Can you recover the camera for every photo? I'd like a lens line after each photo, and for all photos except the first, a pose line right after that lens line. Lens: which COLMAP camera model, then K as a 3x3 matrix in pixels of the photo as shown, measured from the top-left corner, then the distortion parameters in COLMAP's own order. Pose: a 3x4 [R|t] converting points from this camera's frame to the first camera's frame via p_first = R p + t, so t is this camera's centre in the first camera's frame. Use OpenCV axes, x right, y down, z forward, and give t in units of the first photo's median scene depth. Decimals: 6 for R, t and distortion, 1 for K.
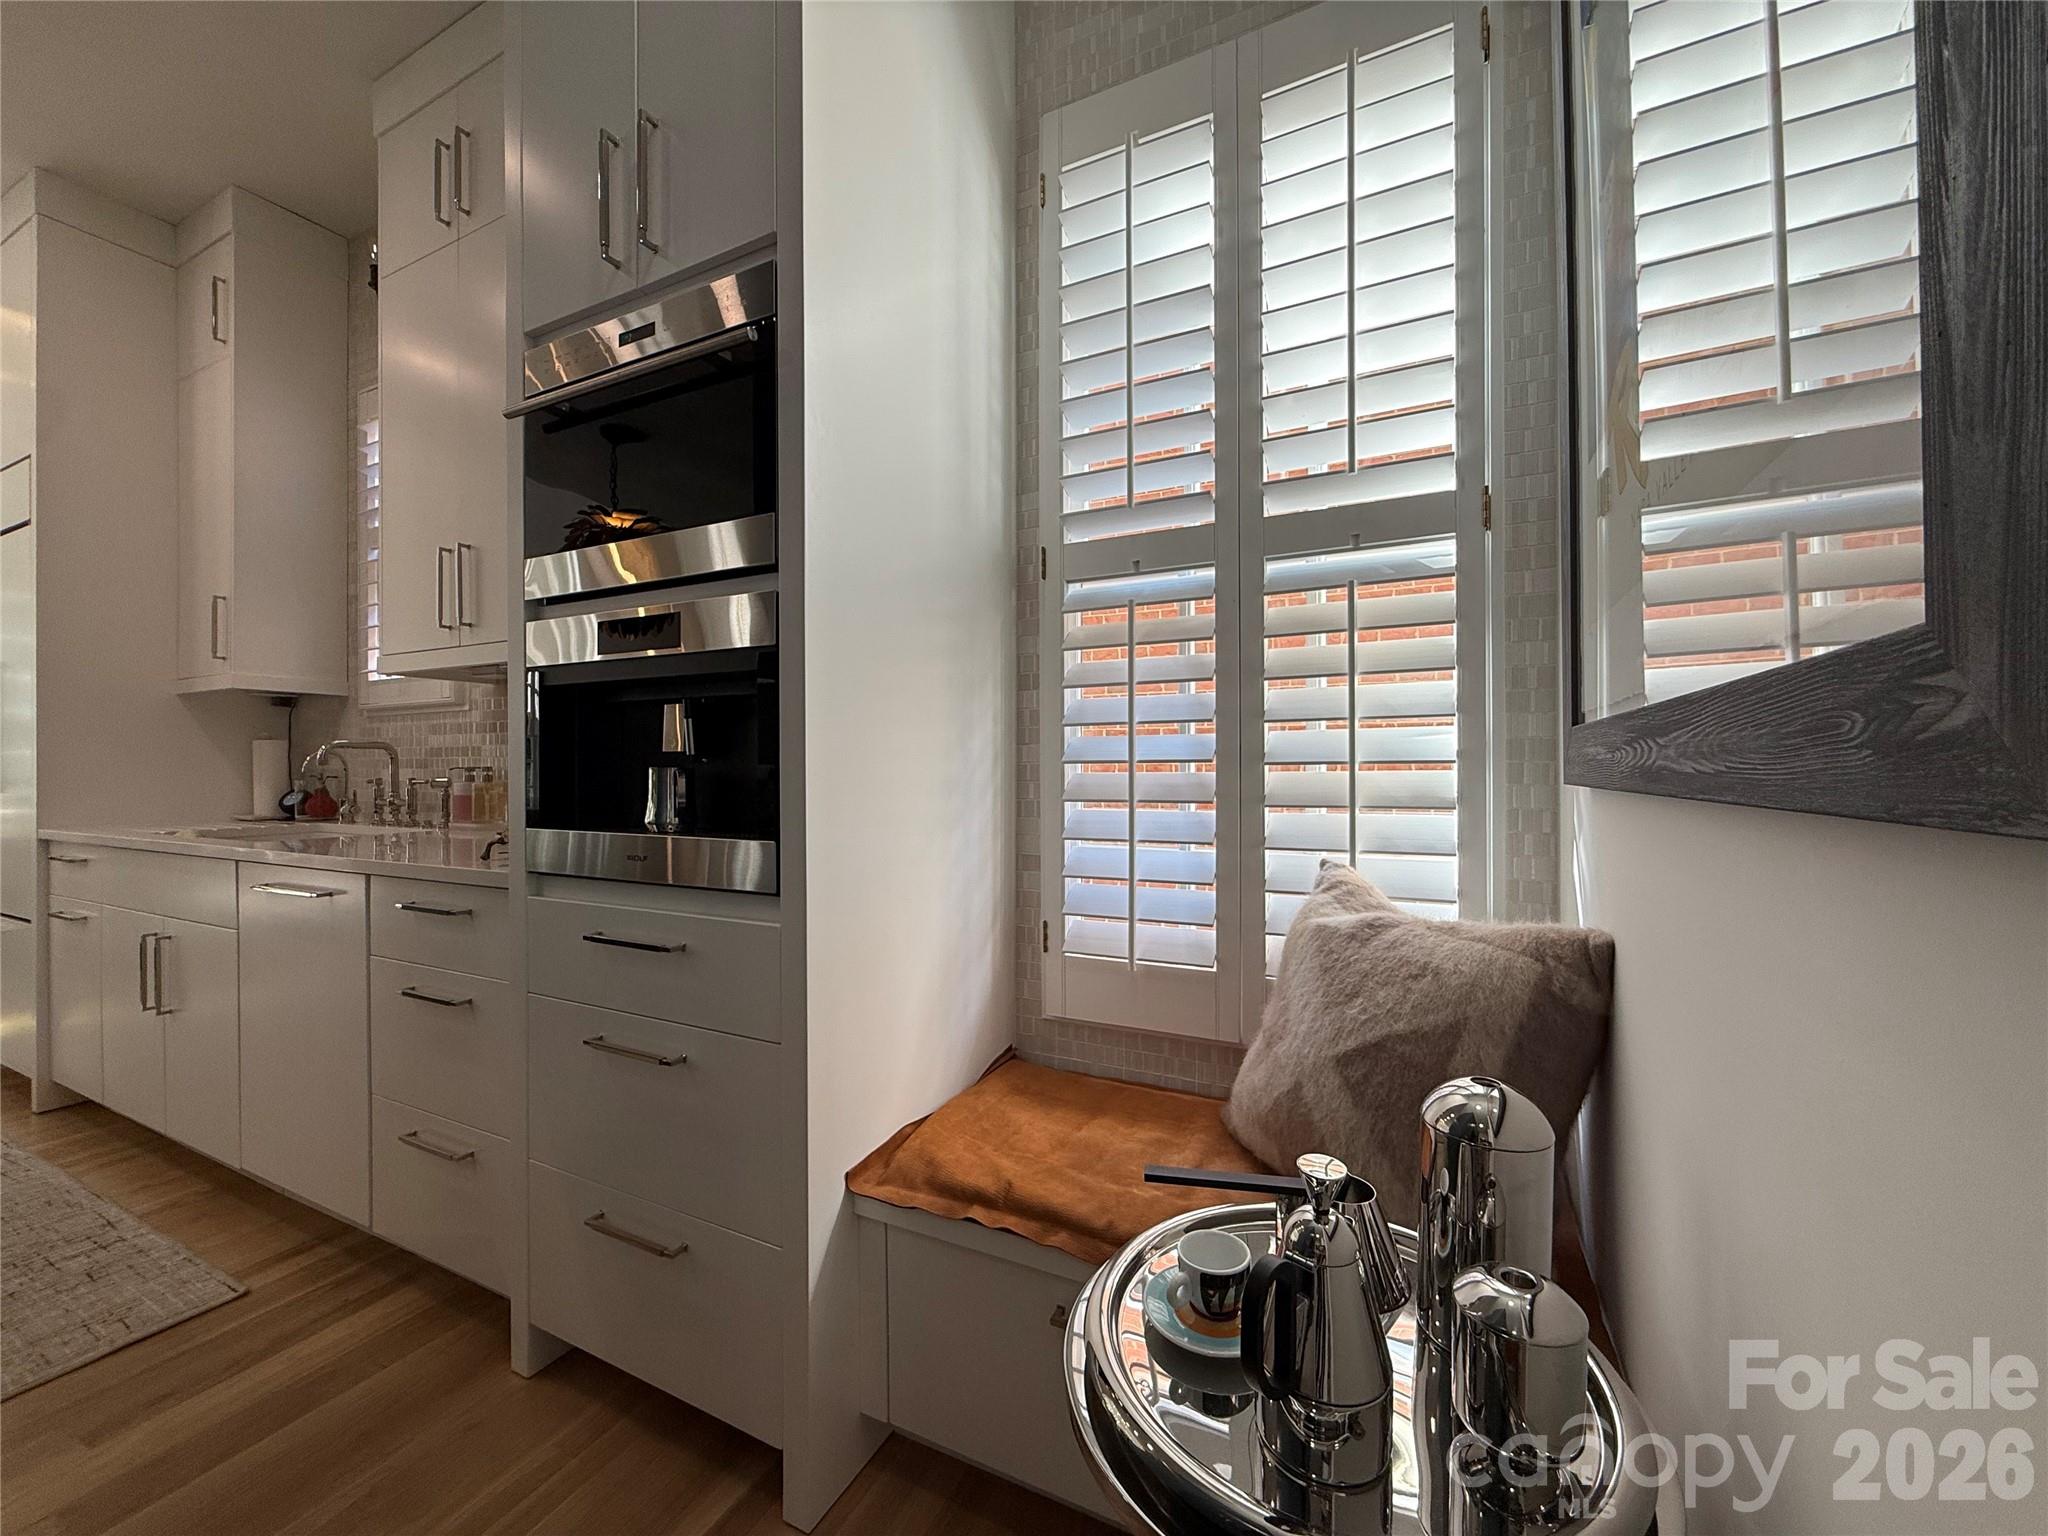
lens RADIAL K [[815.3, 0, 1022.2], [0, 815.3, 768.0], [0, 0, 1]] dist [0.001430, -0.000104]
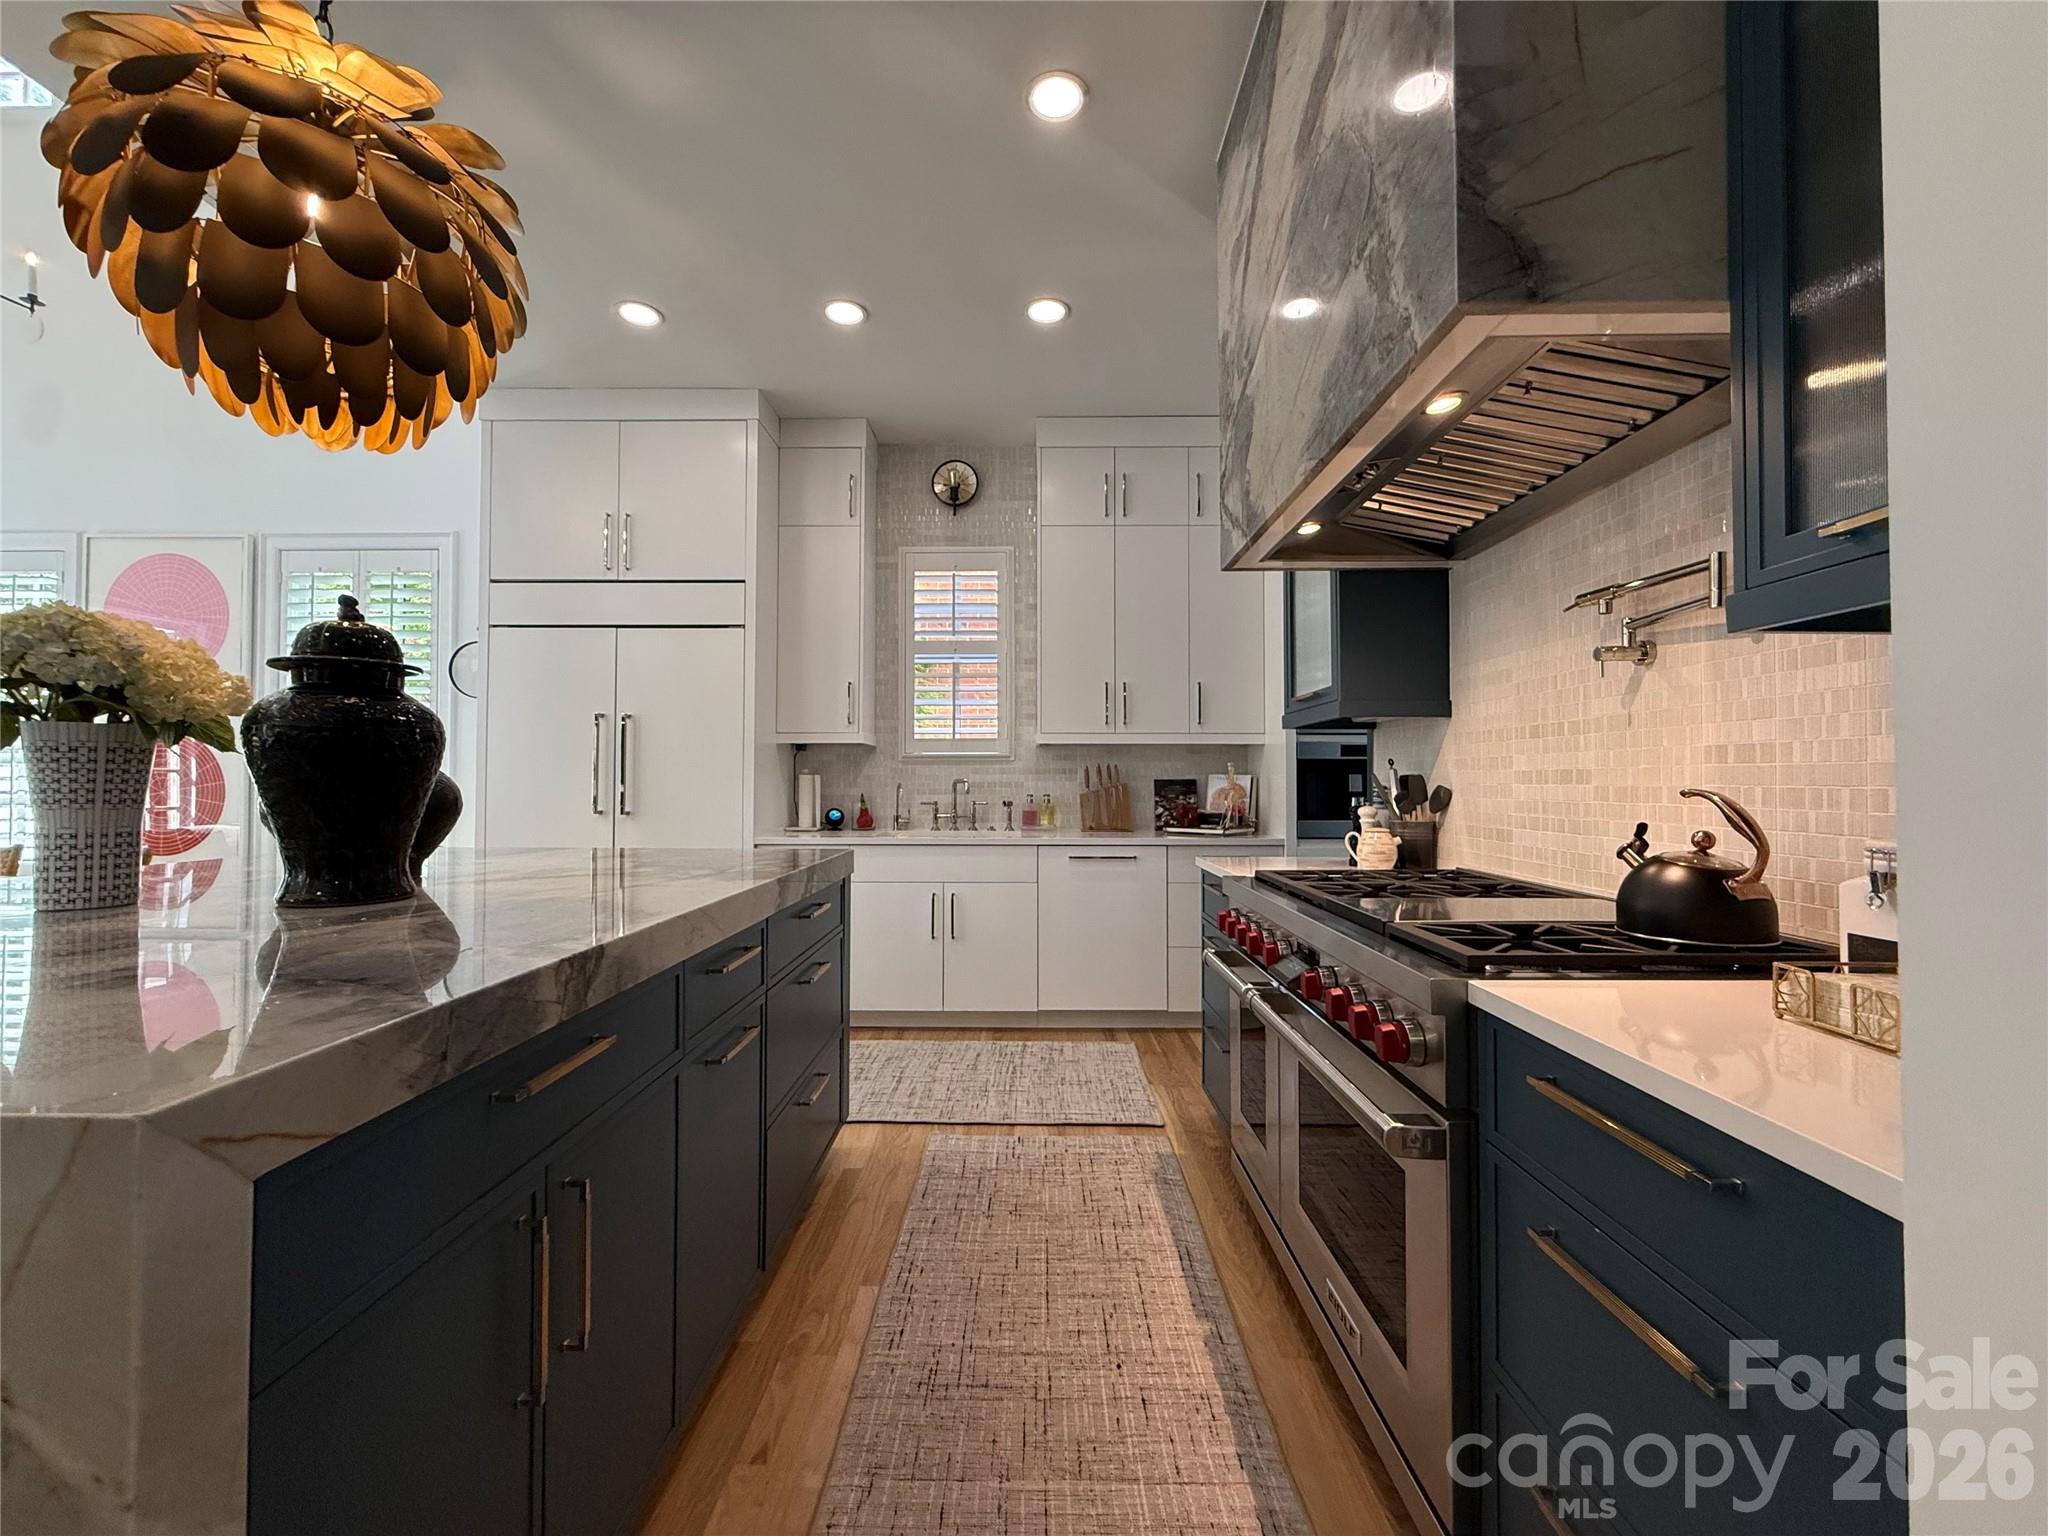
lens RADIAL K [[815.3, 0, 1022.2], [0, 815.3, 768.0], [0, 0, 1]] dist [0.001430, -0.000104]
pose [[0.893988, 0.014737, 0.447848, -2.687735], [-0.004816, 0.999717, -0.023282, -0.030820], [-0.448064, 0.018657, 0.893807, -0.985893]]
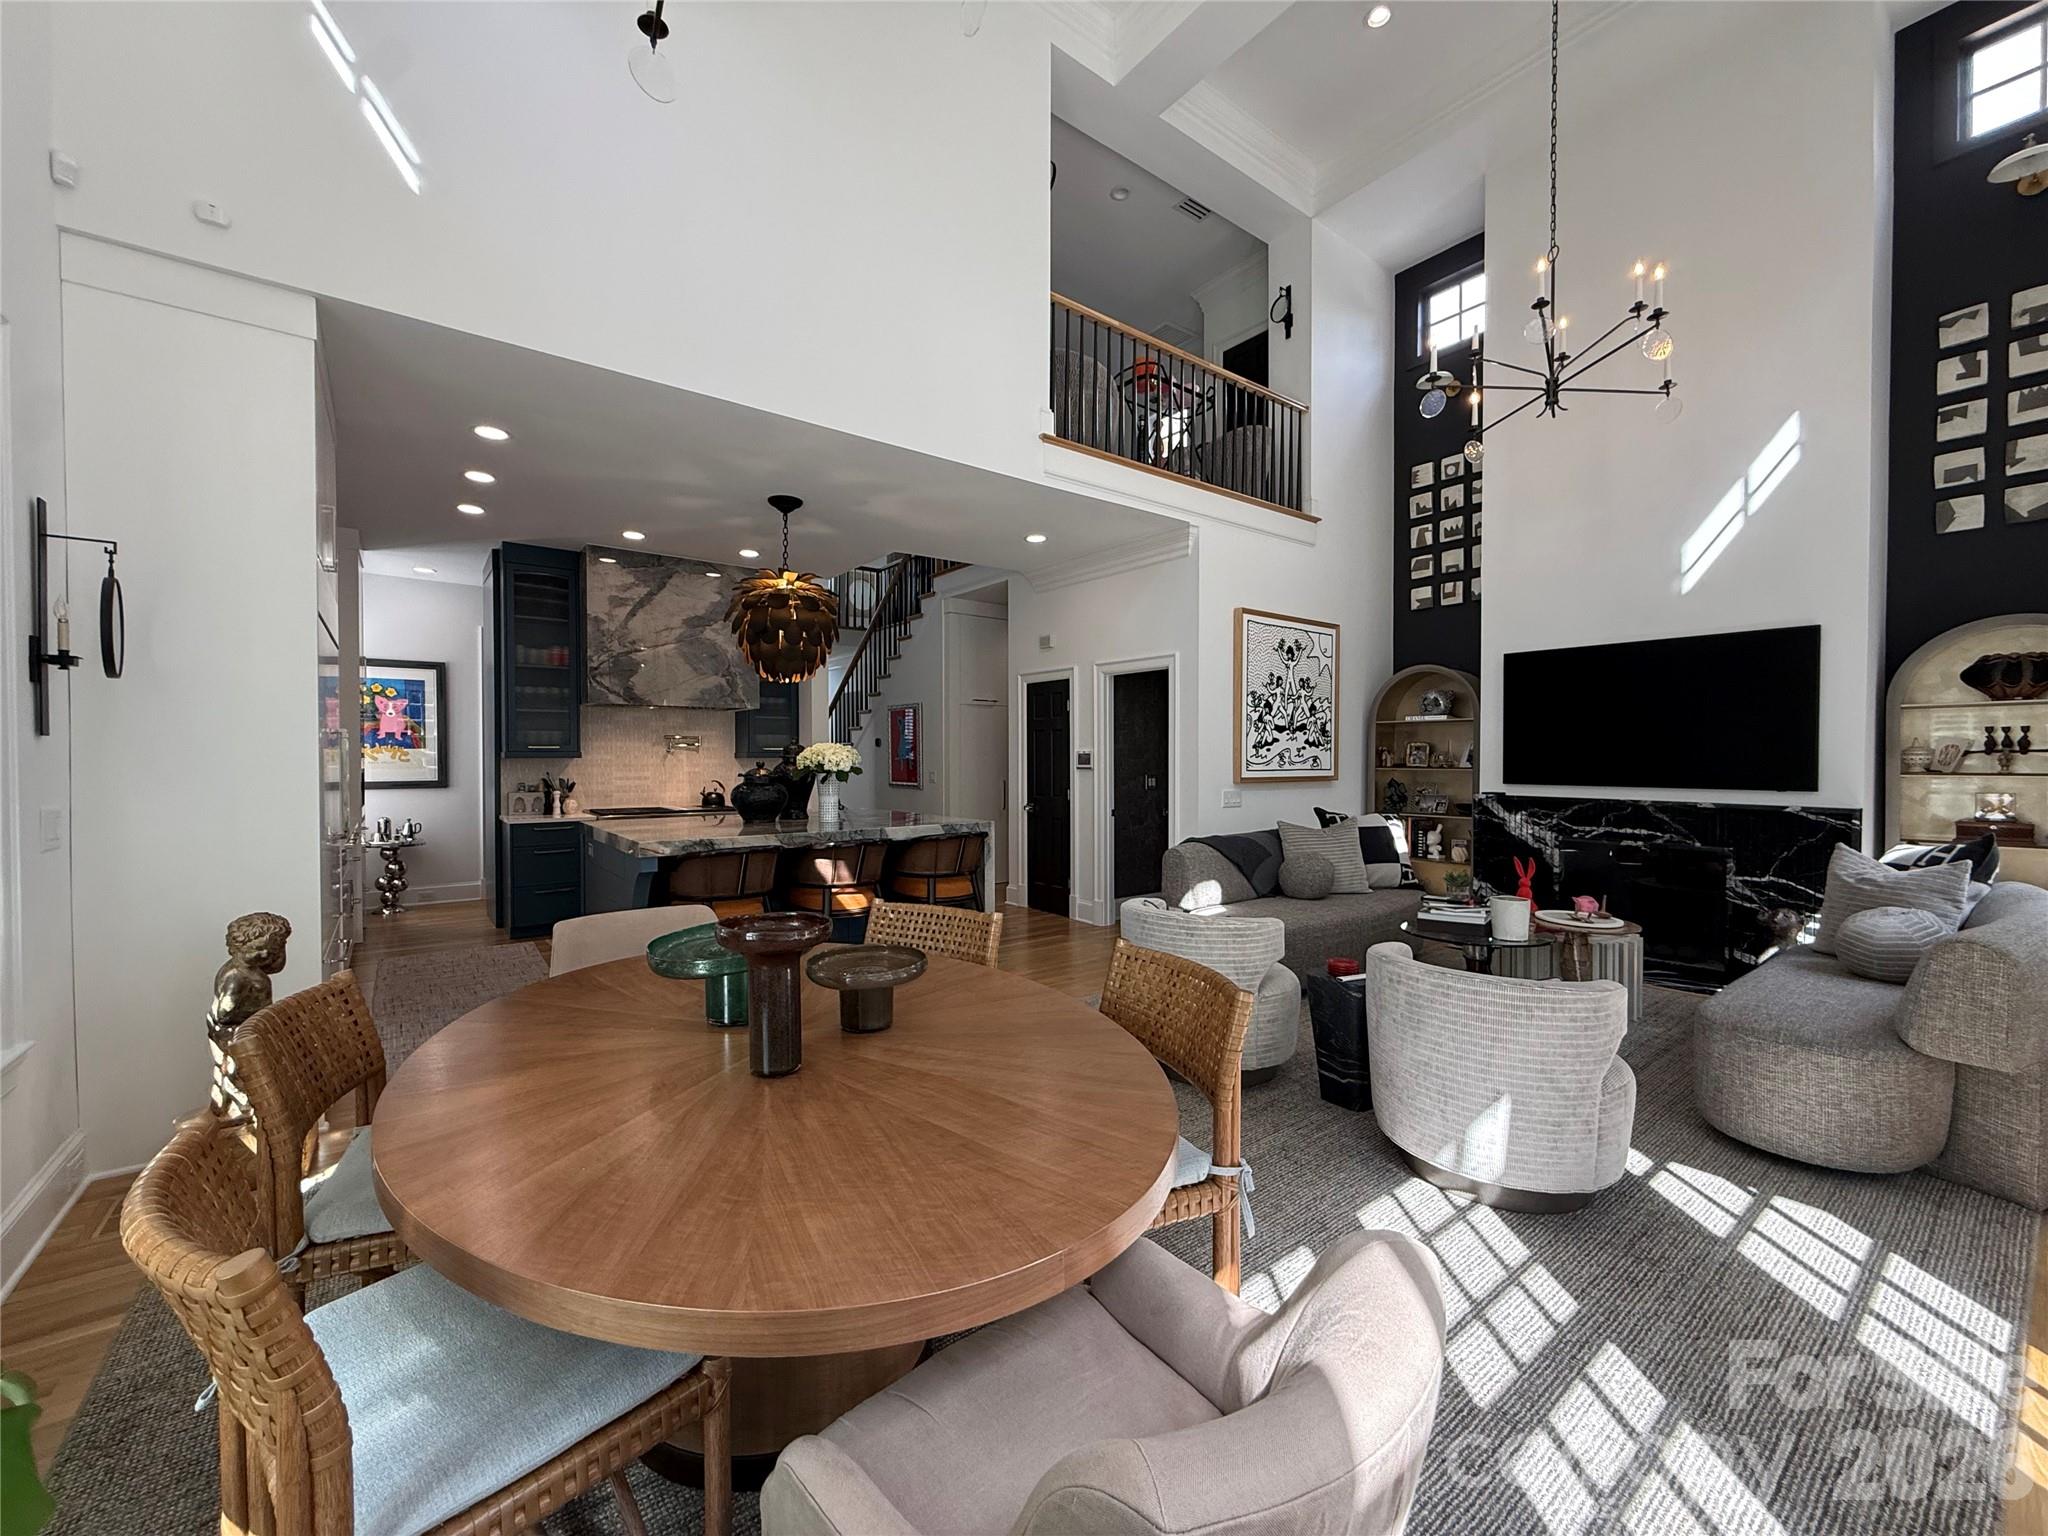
lens RADIAL K [[815.3, 0, 1022.2], [0, 815.3, 768.0], [0, 0, 1]] dist [0.001430, -0.000104]
pose [[-0.903481, -0.001941, 0.428625, -5.713646], [0.004519, 0.999891, 0.014054, -0.179058], [-0.428605, 0.014635, -0.903373, 3.479253]]
